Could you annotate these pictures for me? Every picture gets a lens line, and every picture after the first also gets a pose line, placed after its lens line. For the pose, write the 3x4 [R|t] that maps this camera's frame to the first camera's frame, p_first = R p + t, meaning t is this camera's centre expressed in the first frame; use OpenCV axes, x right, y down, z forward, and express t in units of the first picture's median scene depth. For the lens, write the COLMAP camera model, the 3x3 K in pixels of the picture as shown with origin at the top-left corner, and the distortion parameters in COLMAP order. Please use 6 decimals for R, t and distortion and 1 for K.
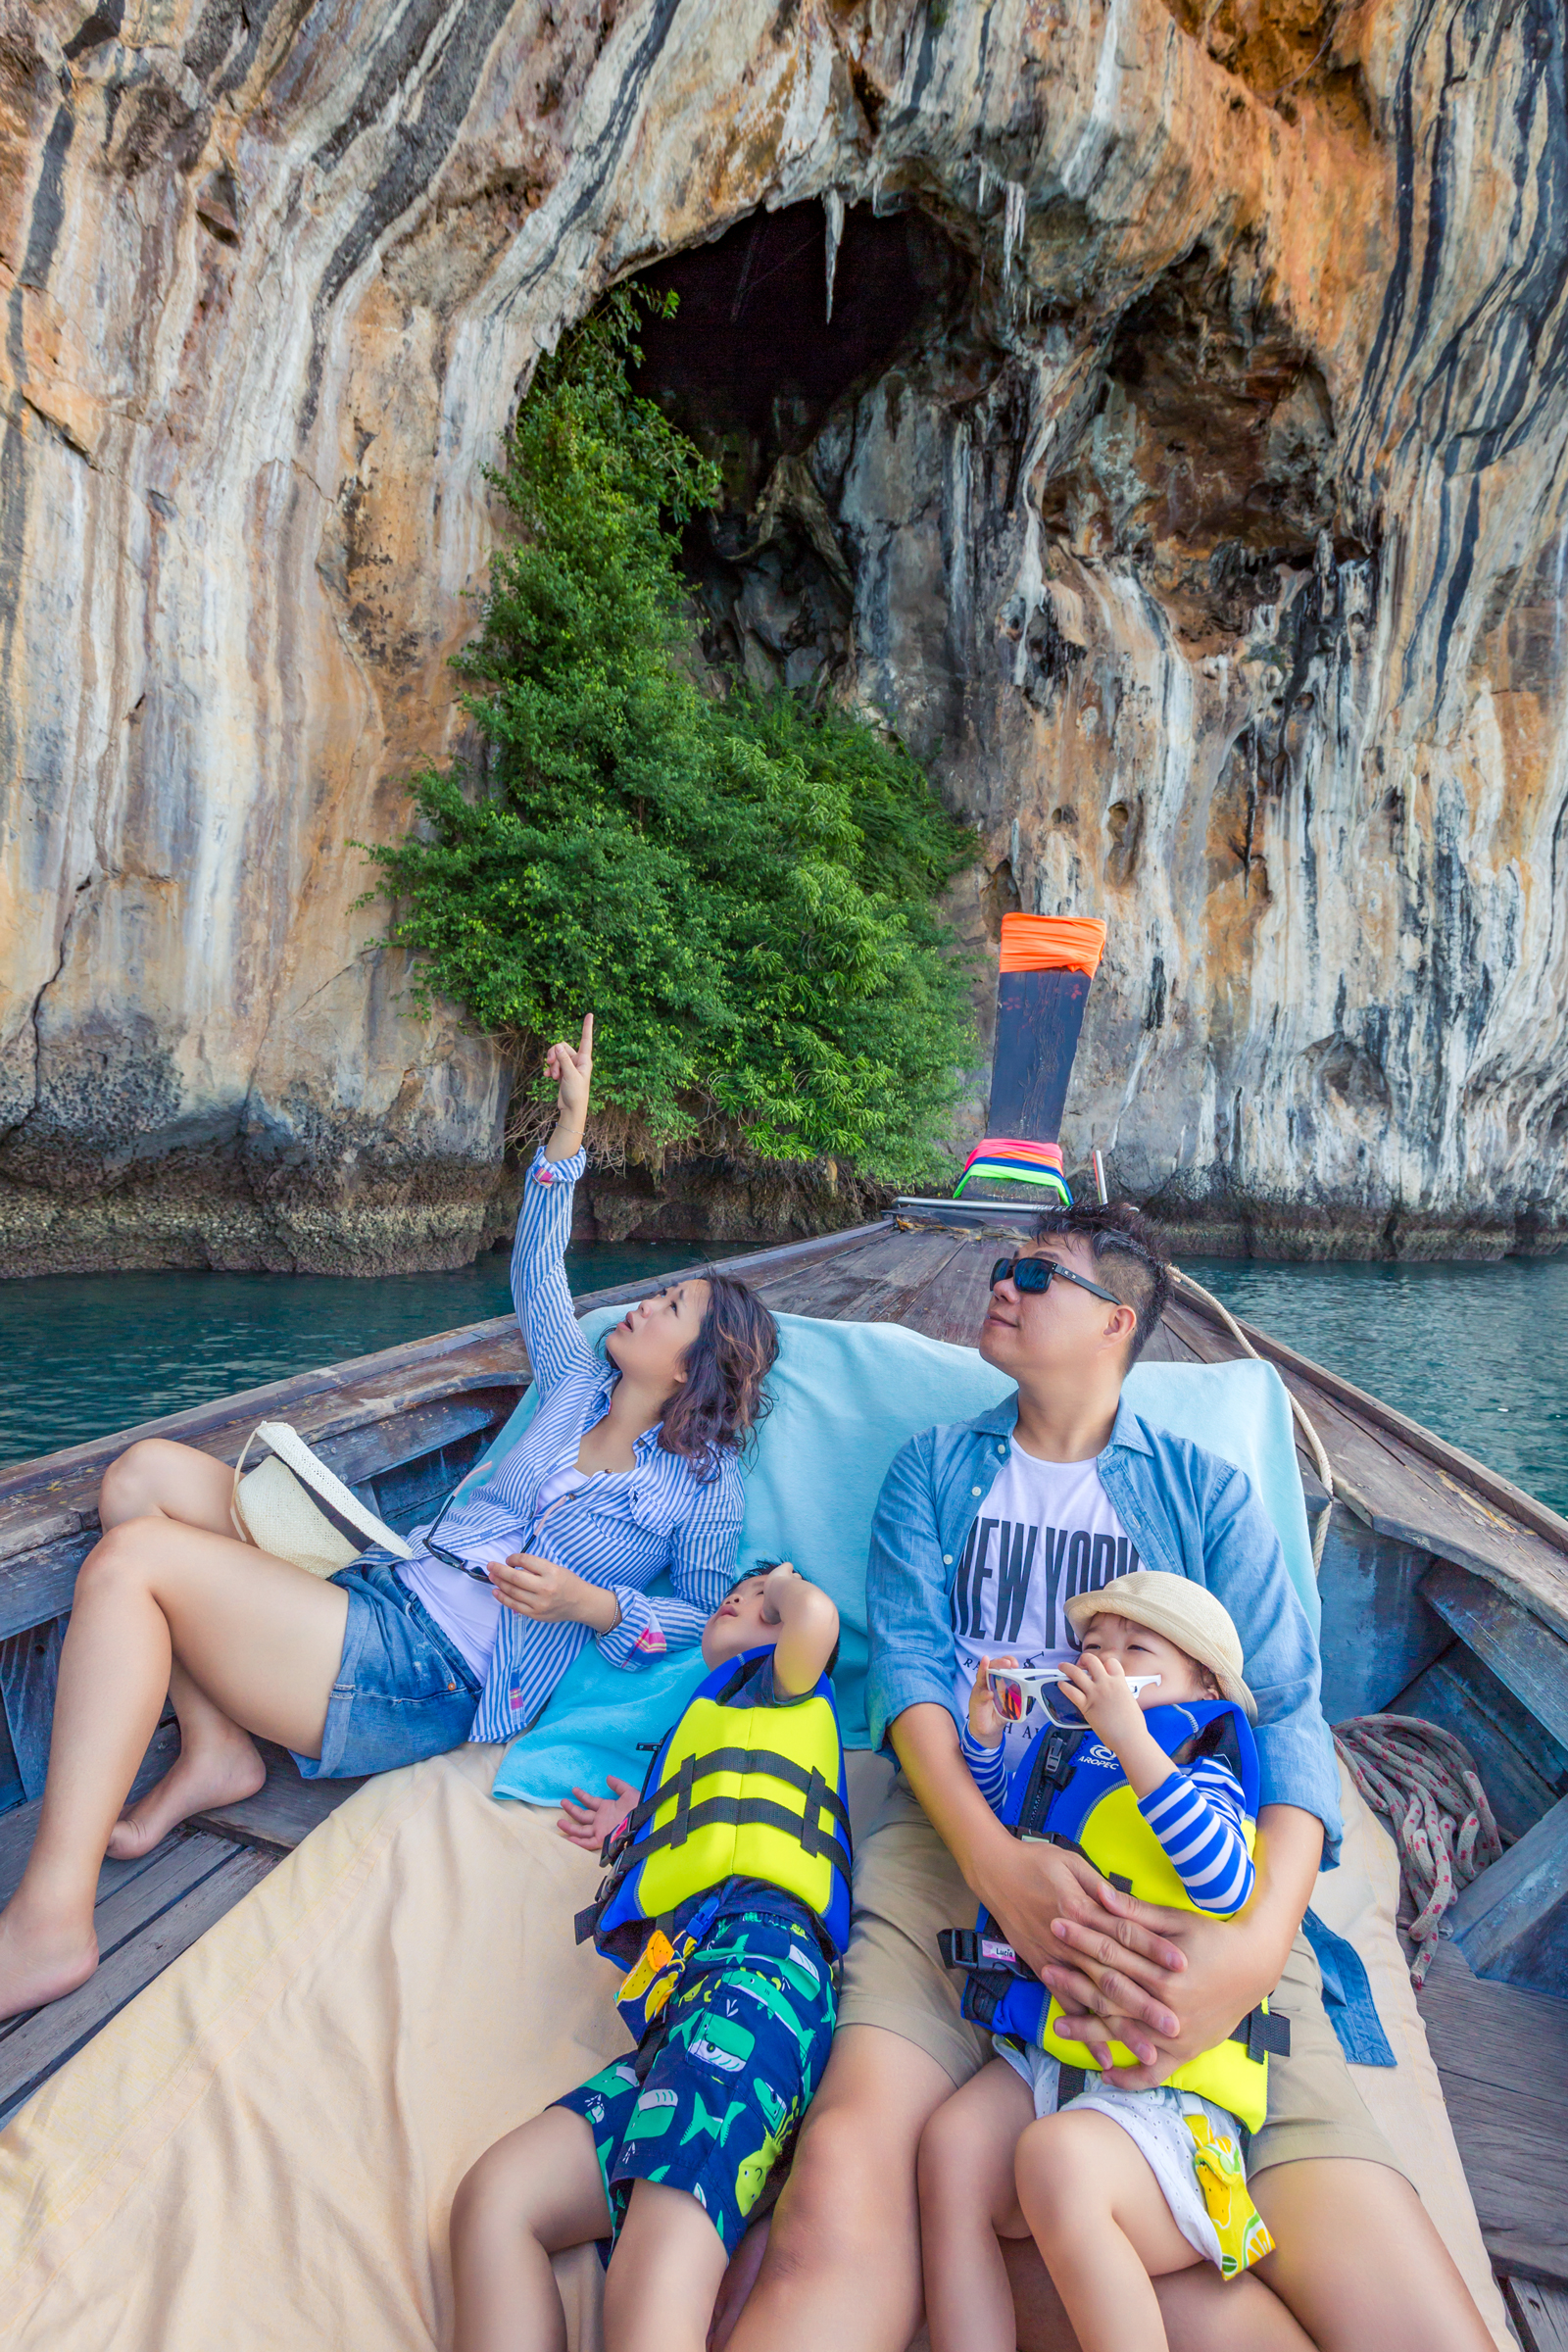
lens RADIAL K [[1034.9, 0, 785.1], [0, 1034.9, 1167.4], [0, 0, 1]] dist [0.004197, -0.000477]
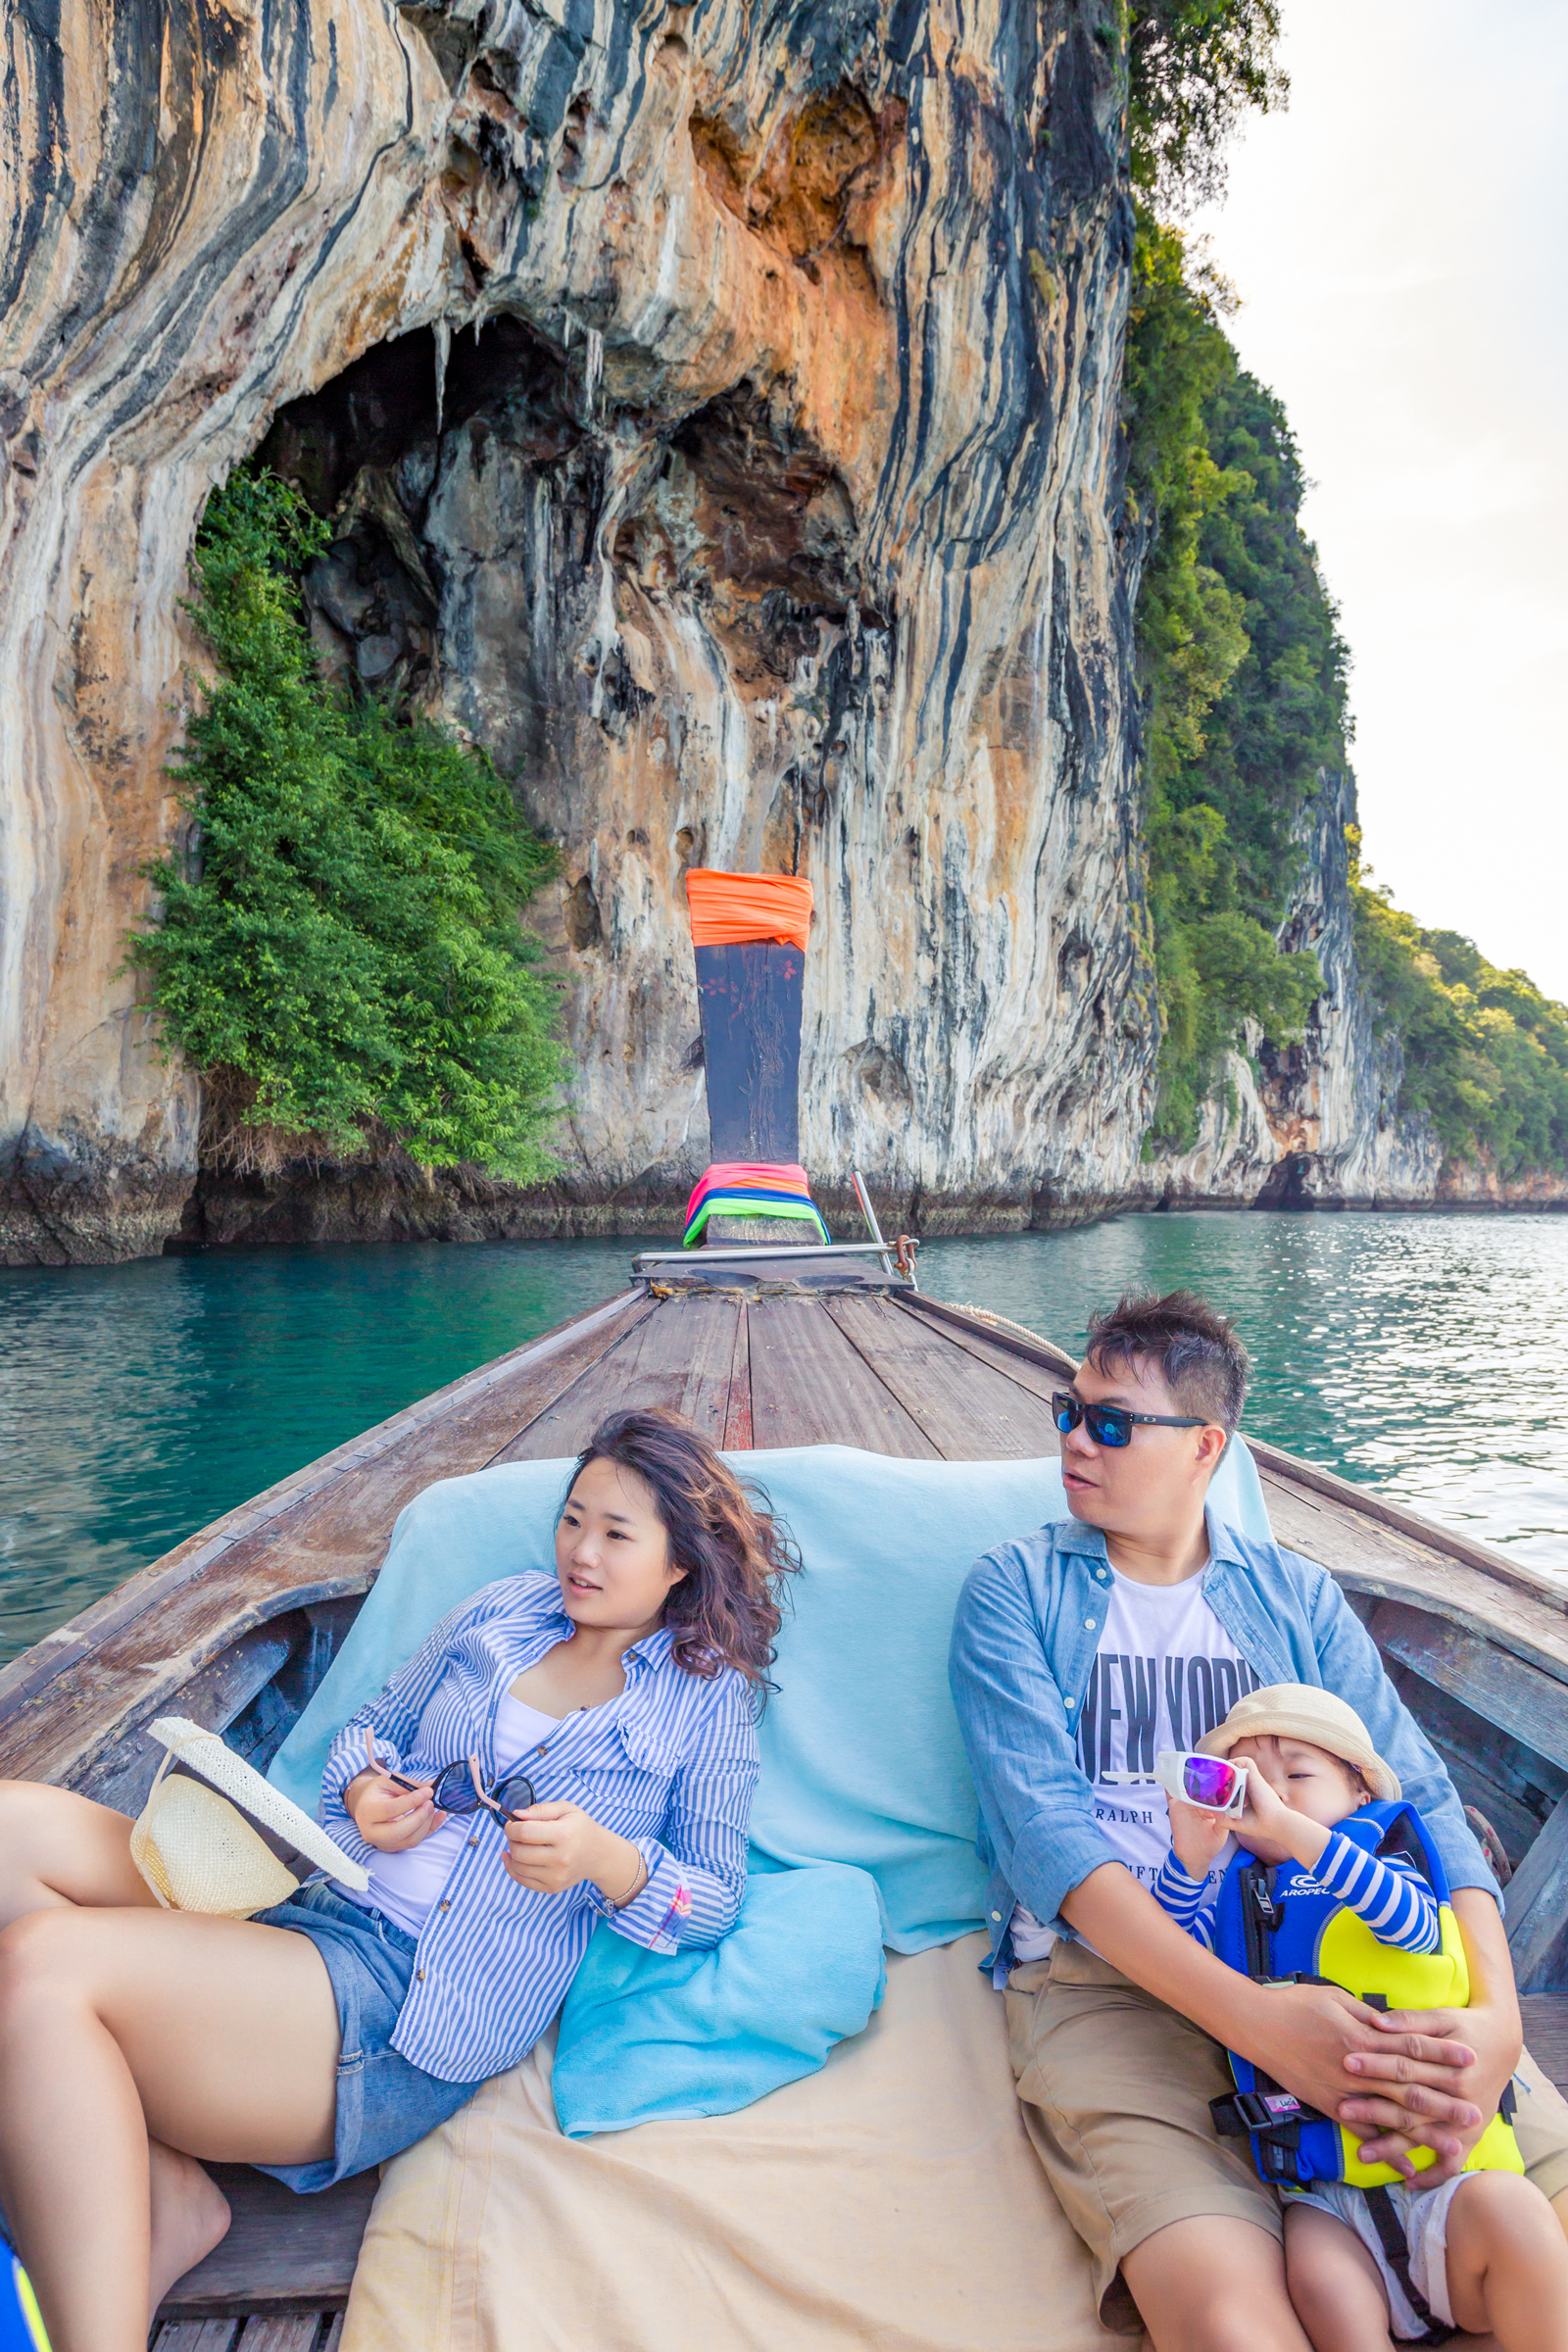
lens RADIAL K [[1227.6, 0, 783.3], [0, 1227.6, 1193.3], [0, 0, 1]] dist [-0.048068, 0.010596]
pose [[0.925795, -0.025597, 0.377157, -0.087702], [0.012417, 0.999226, 0.037336, -0.012616], [-0.377821, -0.029882, 0.925396, -0.274160]]
